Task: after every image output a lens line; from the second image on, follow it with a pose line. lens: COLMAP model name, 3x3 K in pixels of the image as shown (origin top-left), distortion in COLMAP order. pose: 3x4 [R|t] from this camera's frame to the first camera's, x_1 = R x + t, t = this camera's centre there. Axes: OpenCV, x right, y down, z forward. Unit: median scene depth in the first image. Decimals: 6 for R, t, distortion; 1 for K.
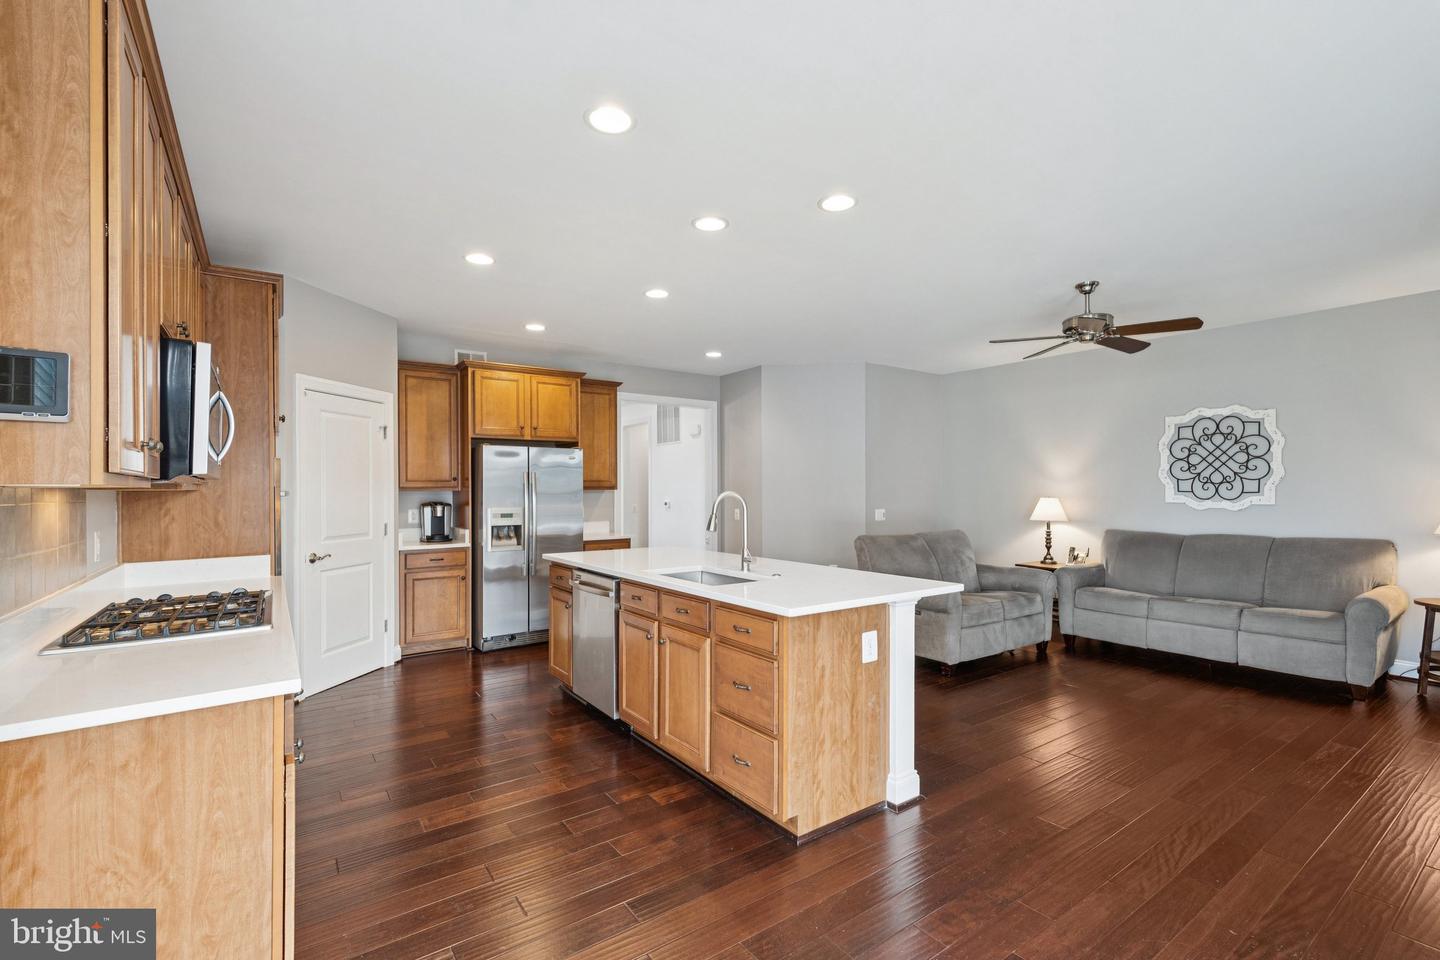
lens RADIAL K [[640.3, 0, 736.6], [0, 640.3, 484.8], [0, 0, 1]] dist [0.002006, 0.000855]
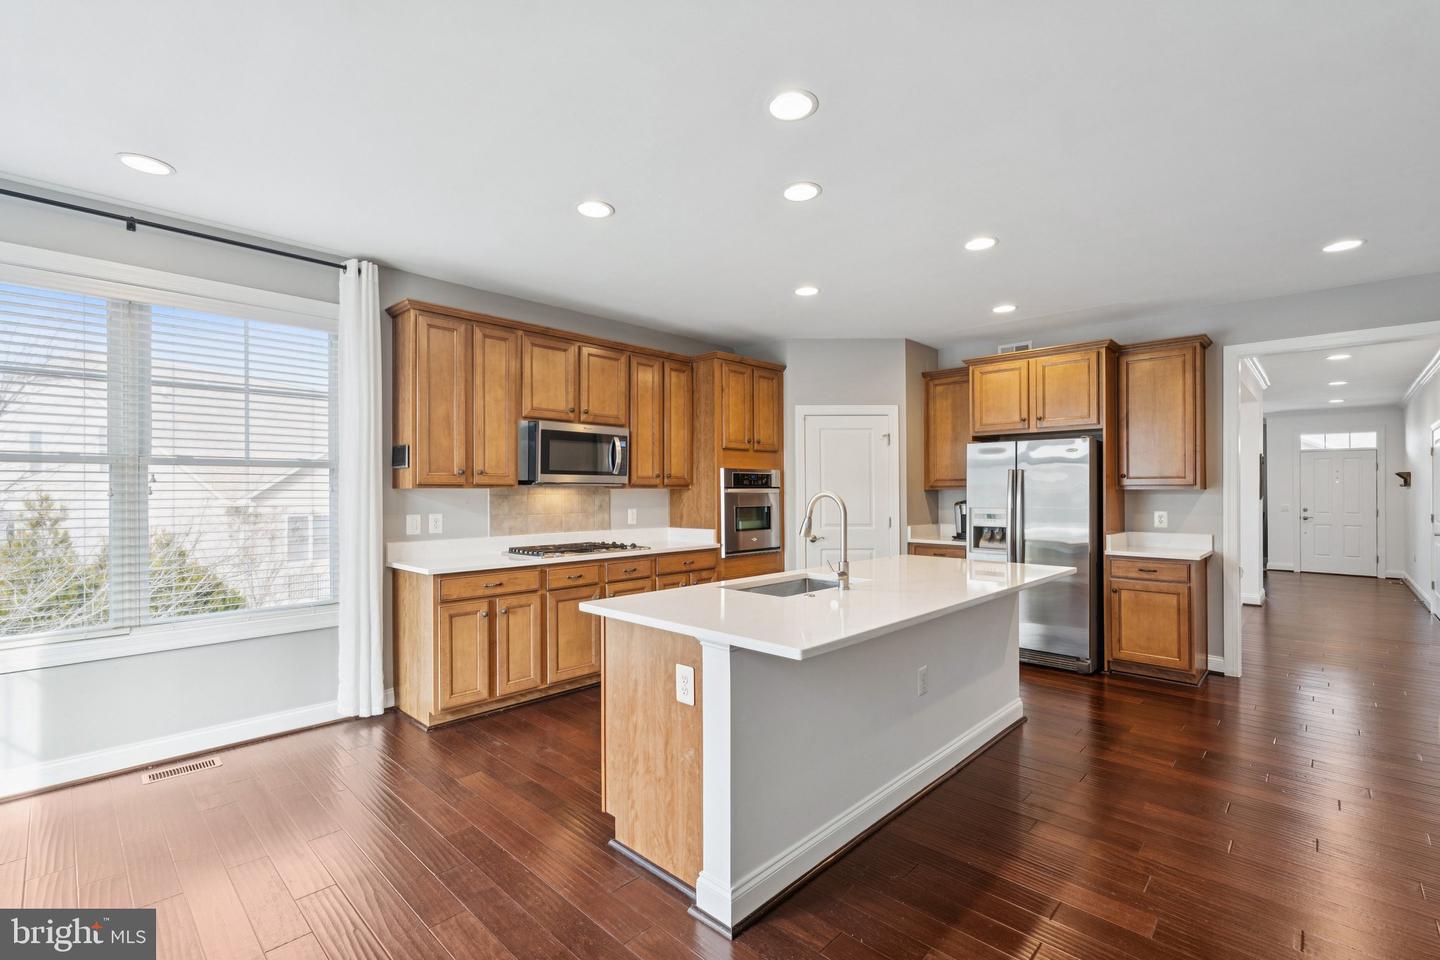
lens RADIAL K [[640.3, 0, 720.2], [0, 640.3, 490.4], [0, 0, 1]] dist [0.002006, 0.000855]
pose [[0.180079, 0.003828, -0.983645, 0.510304], [0.005150, 0.999975, 0.004834, 0.003096], [0.983639, -0.005936, 0.180055, 0.457876]]
